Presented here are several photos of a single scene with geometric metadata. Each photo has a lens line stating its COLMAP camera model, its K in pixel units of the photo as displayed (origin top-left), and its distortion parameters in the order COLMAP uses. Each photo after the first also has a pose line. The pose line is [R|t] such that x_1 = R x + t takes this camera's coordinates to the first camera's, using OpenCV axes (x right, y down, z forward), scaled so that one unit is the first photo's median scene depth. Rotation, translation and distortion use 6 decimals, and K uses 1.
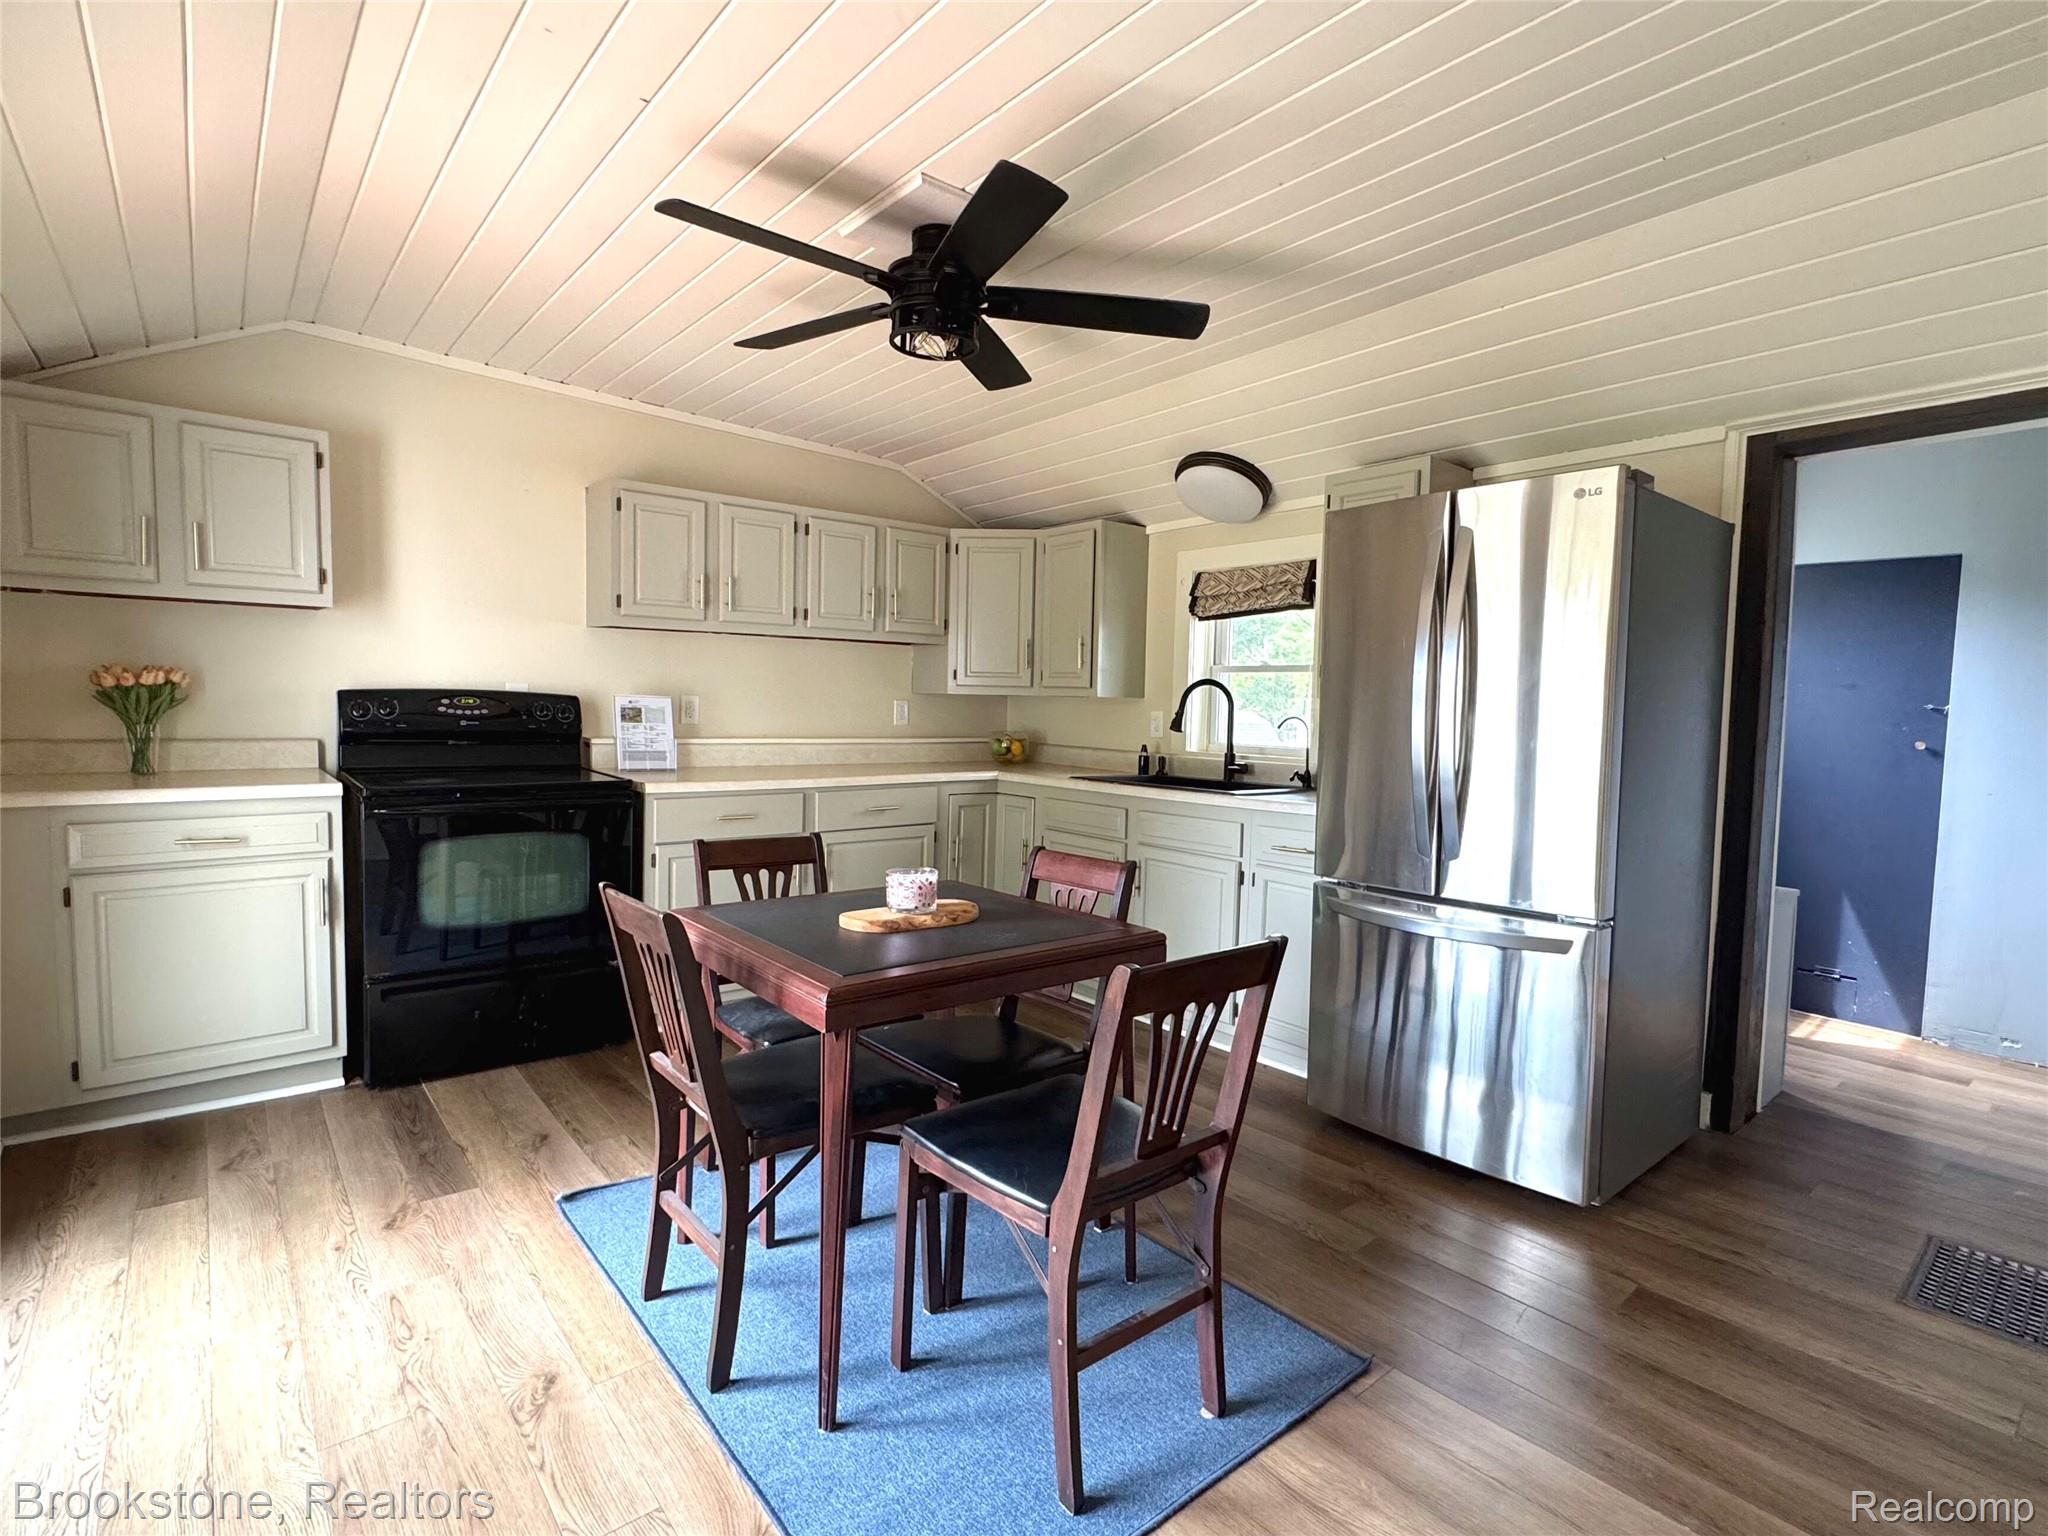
lens RADIAL K [[994.1, 0, 1026.8], [0, 994.1, 759.9], [0, 0, 1]] dist [-0.000247, 0.000053]
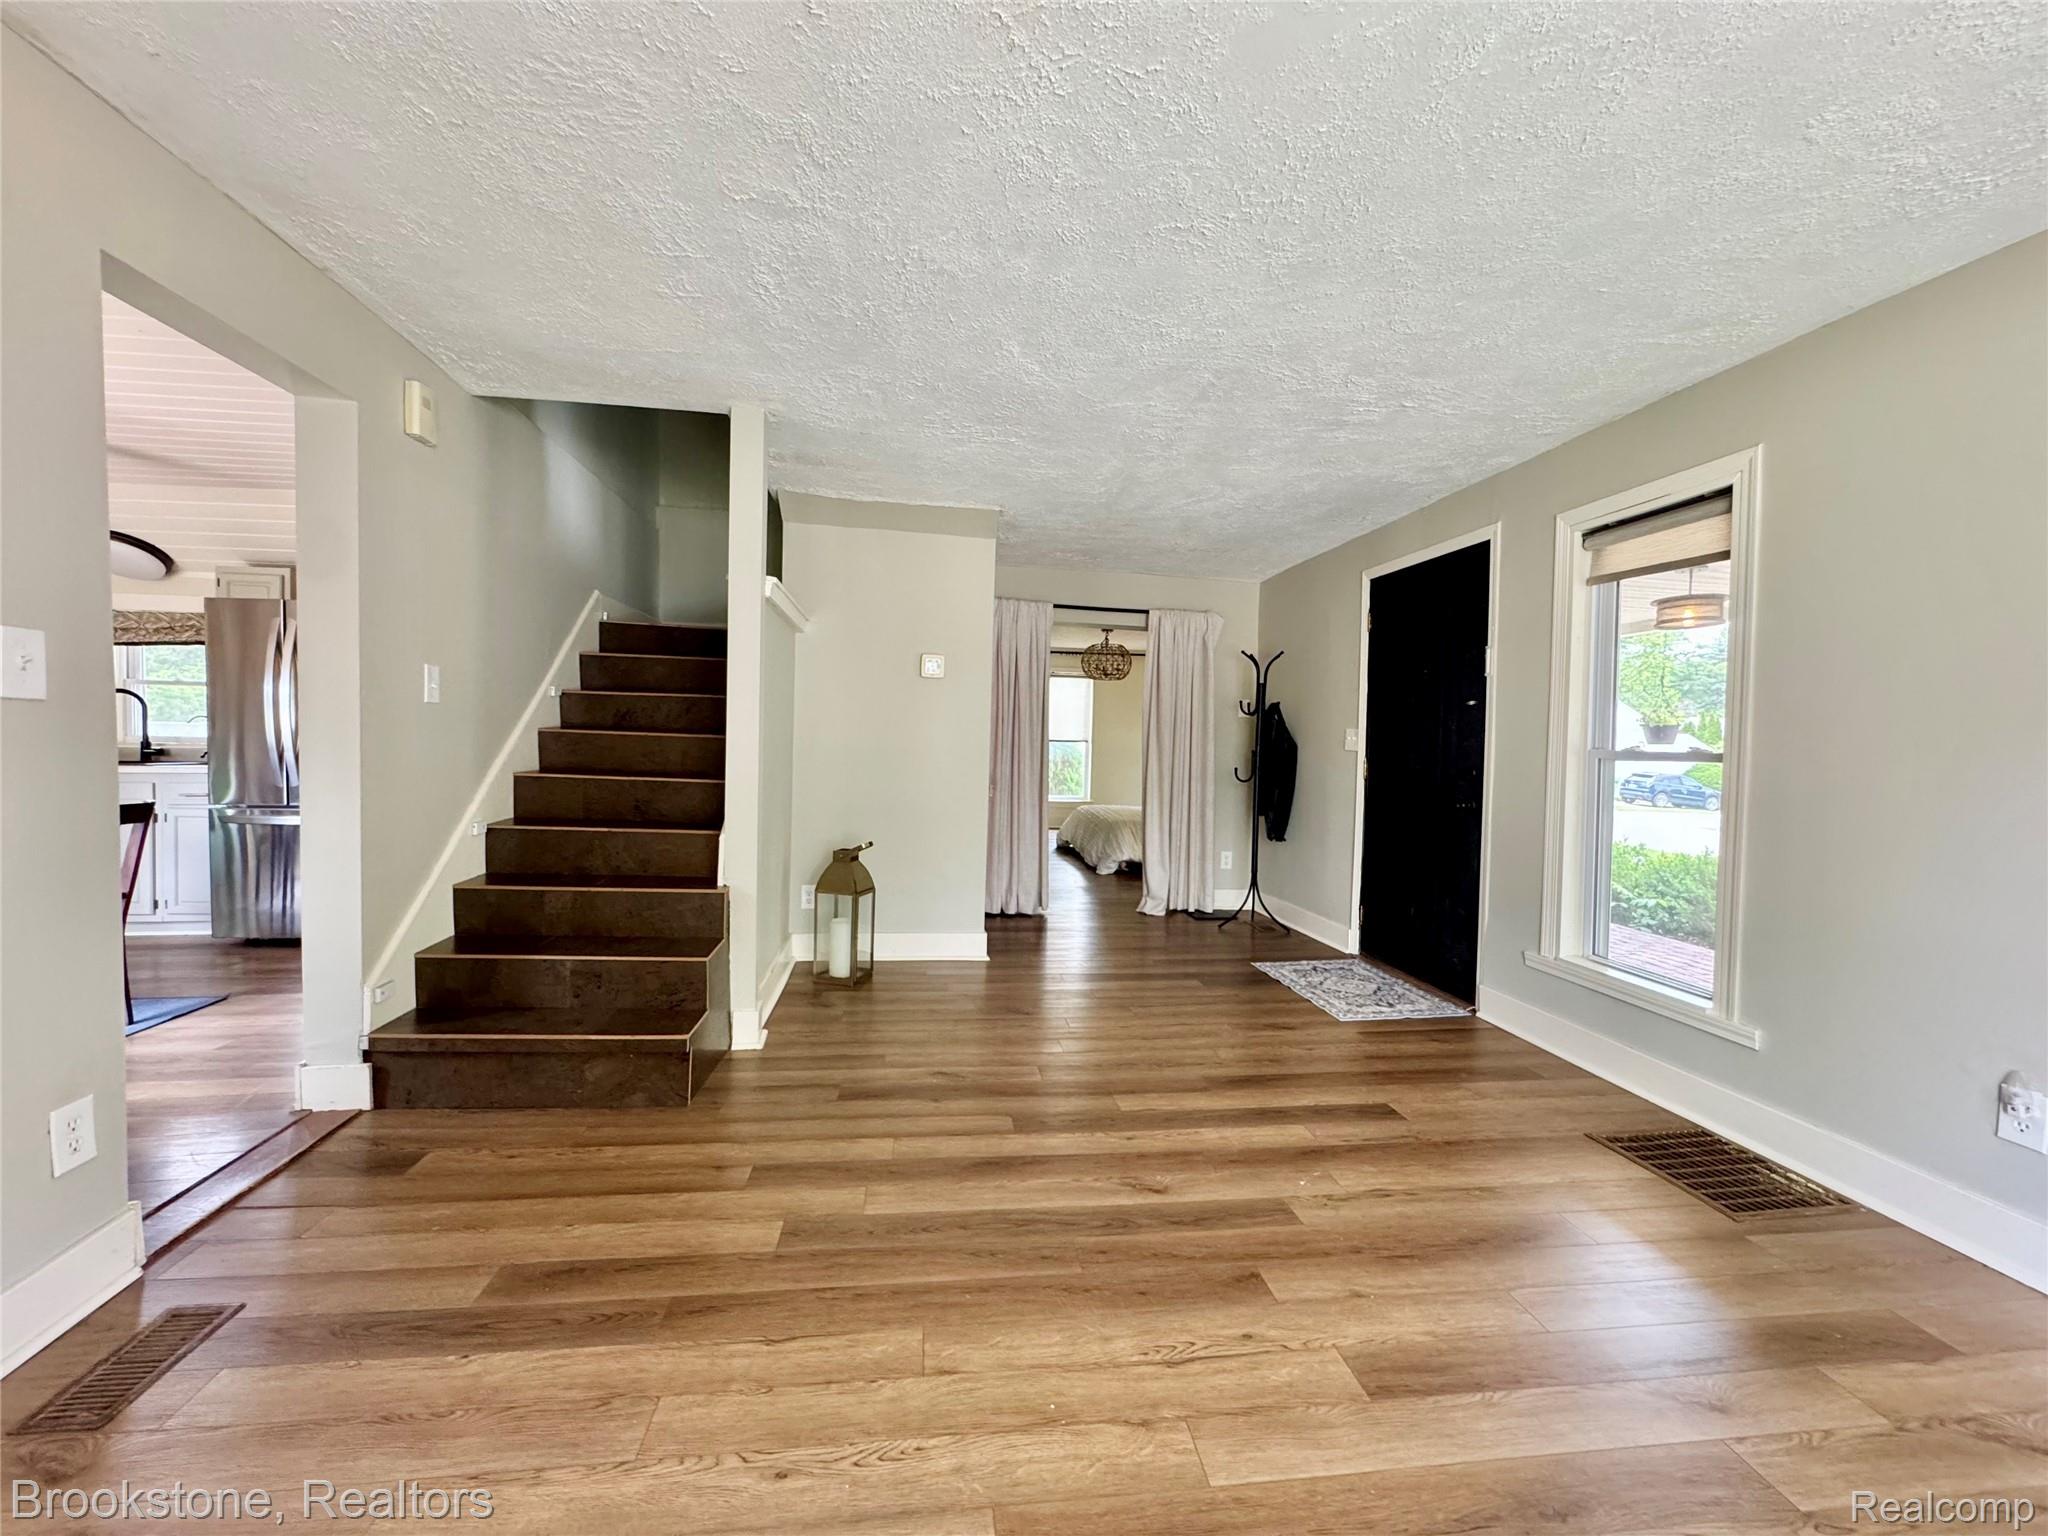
lens RADIAL K [[817.5, 0, 1023.6], [0, 817.5, 764.0], [0, 0, 1]] dist [-0.003209, -0.000247]
pose [[0.542791, -0.033246, 0.839209, -0.147962], [0.038454, 0.999152, 0.014711, 0.091589], [-0.838987, 0.024286, 0.543609, -1.118332]]
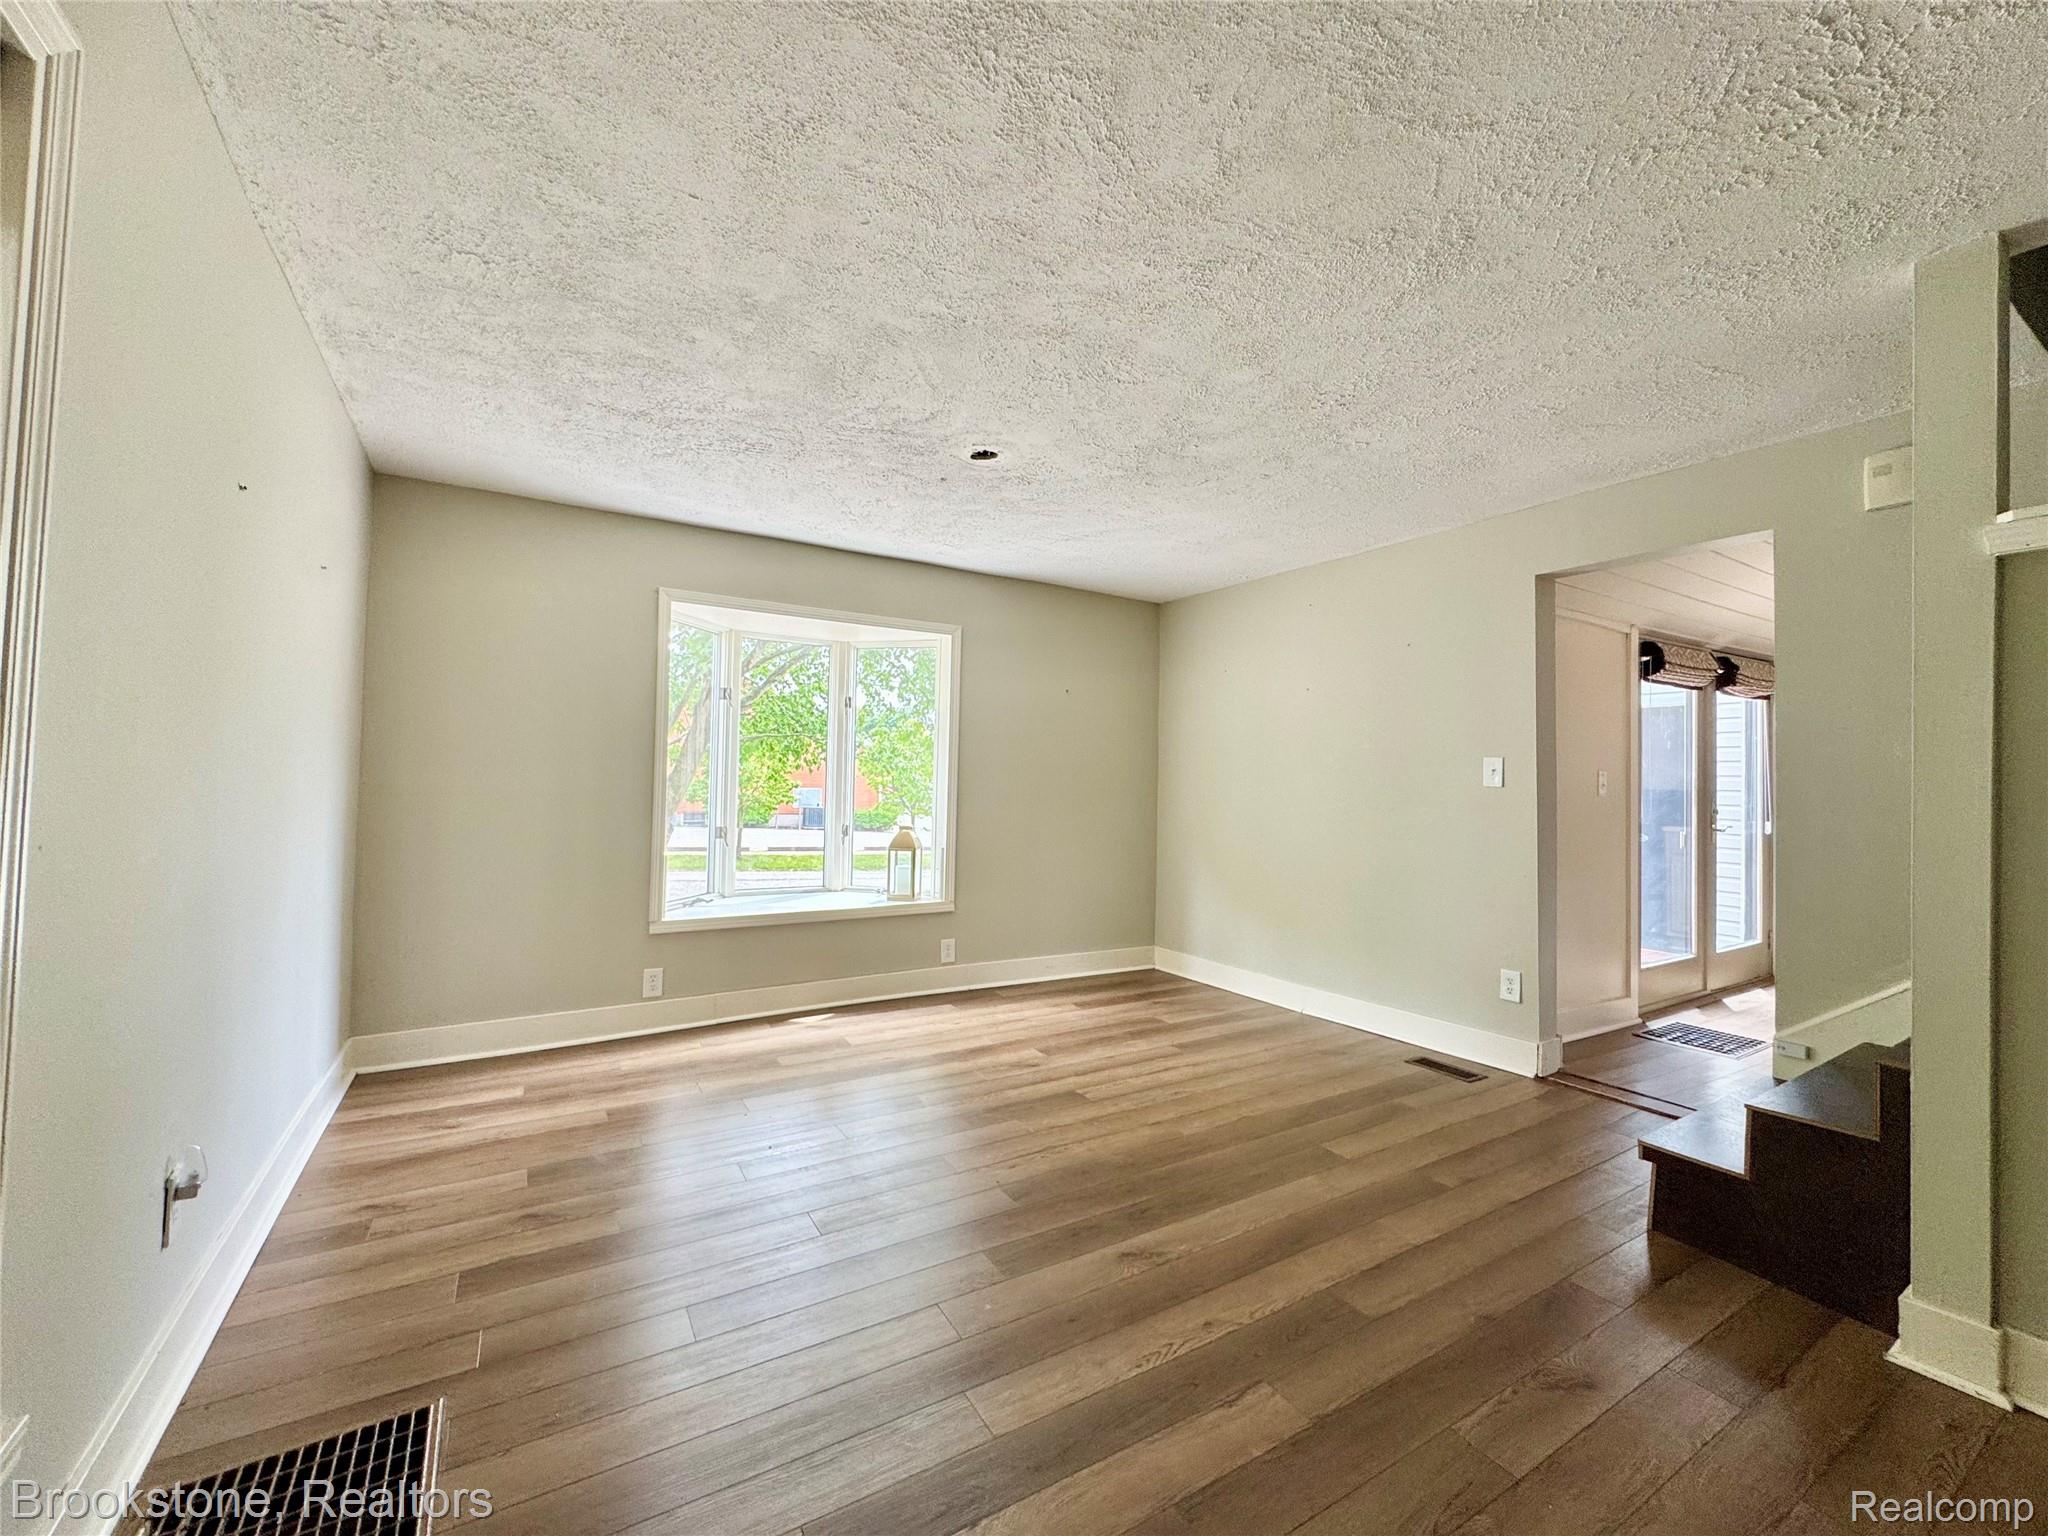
lens RADIAL K [[824.9, 0, 1022.7], [0, 824.9, 760.4], [0, 0, 1]] dist [-0.002872, -0.000131]
pose [[-0.156350, -0.043287, -0.986753, 1.461782], [-0.083462, 0.996045, -0.030471, 0.091835], [0.984169, 0.077592, -0.159345, -0.778088]]
